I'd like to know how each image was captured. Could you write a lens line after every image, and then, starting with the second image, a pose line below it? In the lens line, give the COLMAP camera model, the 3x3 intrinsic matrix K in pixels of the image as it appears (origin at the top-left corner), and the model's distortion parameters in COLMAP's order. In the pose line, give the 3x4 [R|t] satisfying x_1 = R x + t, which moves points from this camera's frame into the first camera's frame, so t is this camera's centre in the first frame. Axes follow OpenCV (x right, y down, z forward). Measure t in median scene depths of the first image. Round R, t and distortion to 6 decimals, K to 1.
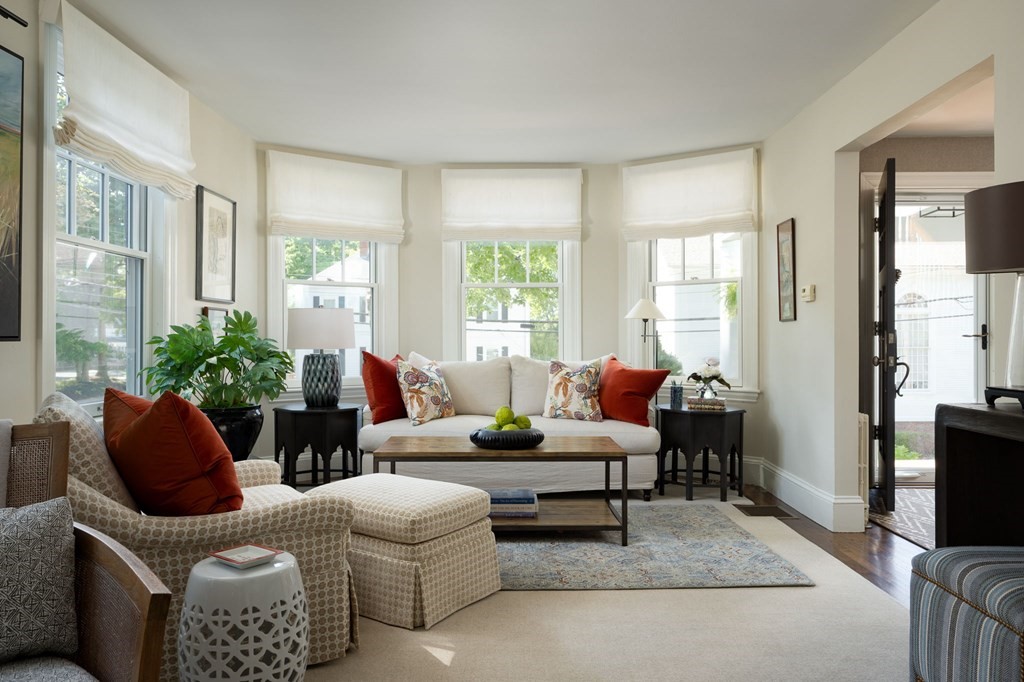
lens RADIAL K [[763.5, 0, 512.0], [0, 763.5, 341.0], [0, 0, 1]] dist [-0.009350, 0.000015]
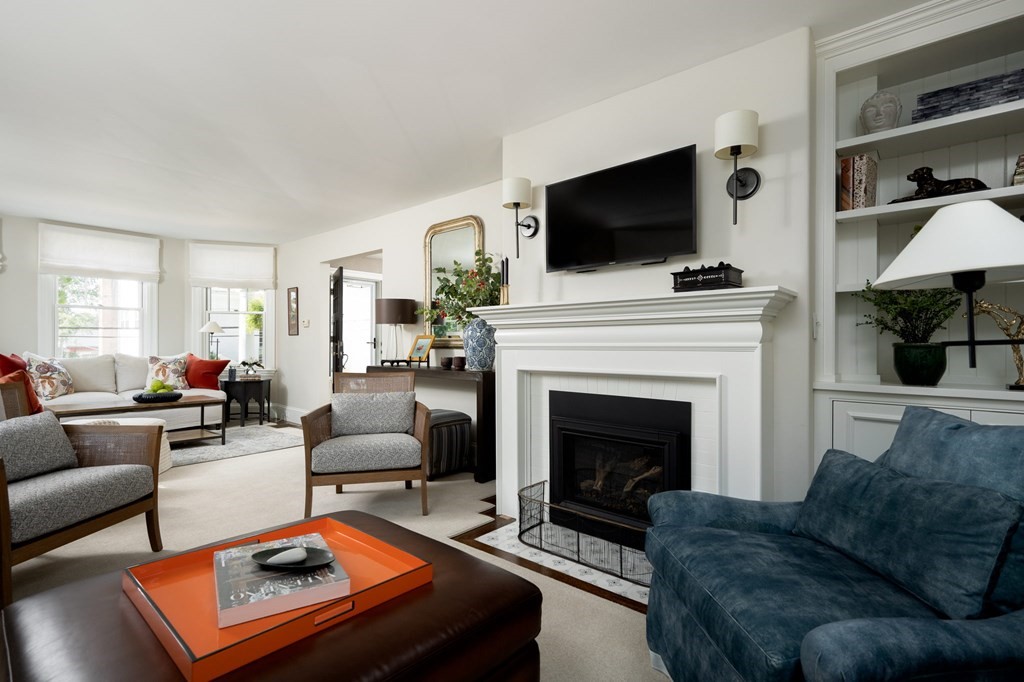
lens RADIAL K [[497.7, 0, 512.0], [0, 497.7, 341.0], [0, 0, 1]] dist [0.000107, 0.000092]
pose [[0.668627, 0.007597, 0.743559, -0.243636], [-0.002349, 0.999964, -0.008104, -0.000886], [-0.743594, 0.003672, 0.668621, -0.347141]]
